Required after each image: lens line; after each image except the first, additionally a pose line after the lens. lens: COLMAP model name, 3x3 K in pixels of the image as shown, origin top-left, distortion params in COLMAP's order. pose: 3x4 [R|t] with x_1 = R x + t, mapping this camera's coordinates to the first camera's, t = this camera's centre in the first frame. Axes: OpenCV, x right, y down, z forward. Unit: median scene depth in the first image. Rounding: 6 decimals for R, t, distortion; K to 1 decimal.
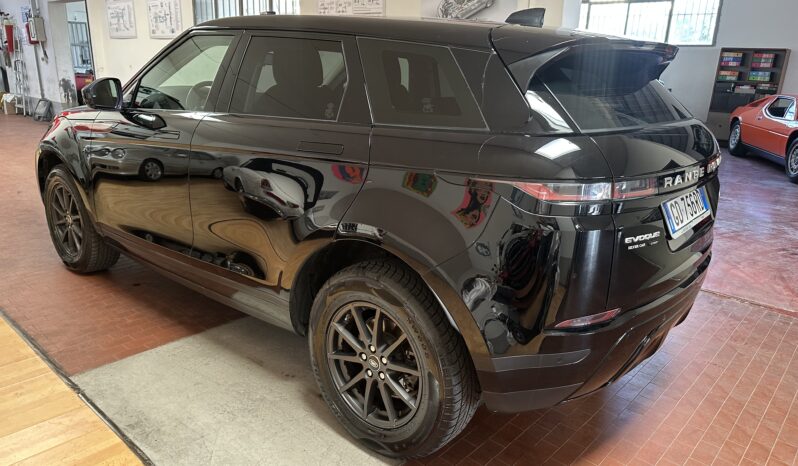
lens RADIAL K [[548.8, 0, 405.0], [0, 548.8, 228.0], [0, 0, 1]] dist [0.074586, -0.061178]
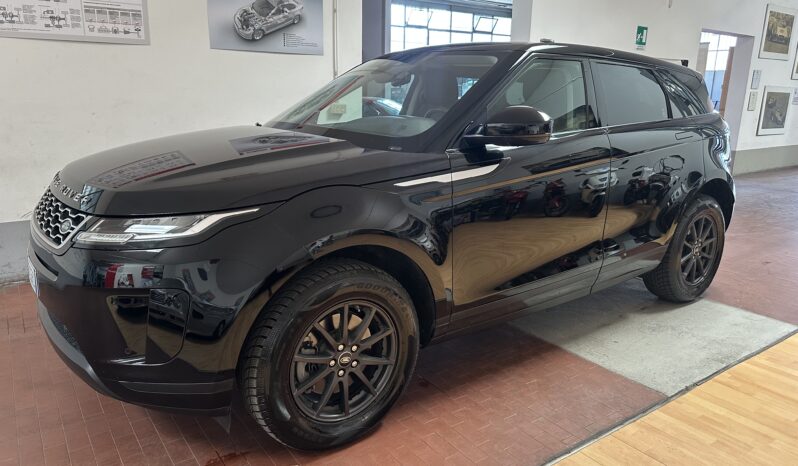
lens RADIAL K [[548.8, 0, 405.0], [0, 548.8, 228.0], [0, 0, 1]] dist [0.074586, -0.061178]
pose [[0.260332, -0.278106, 0.924599, -1.237211], [0.304632, 0.932364, 0.194669, -0.268864], [-0.916202, 0.230984, 0.327445, 0.836479]]
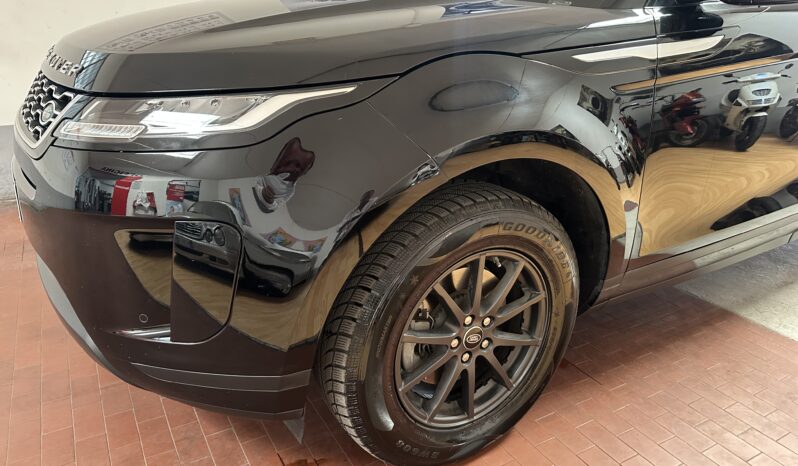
lens RADIAL K [[561.5, 0, 400.2], [0, 561.5, 229.9], [0, 0, 1]] dist [0.034512, -0.032558]
pose [[0.338711, -0.390020, 0.856247, -1.048578], [0.289601, 0.909075, 0.299523, -0.237569], [-0.895213, 0.146518, 0.420864, 1.009171]]
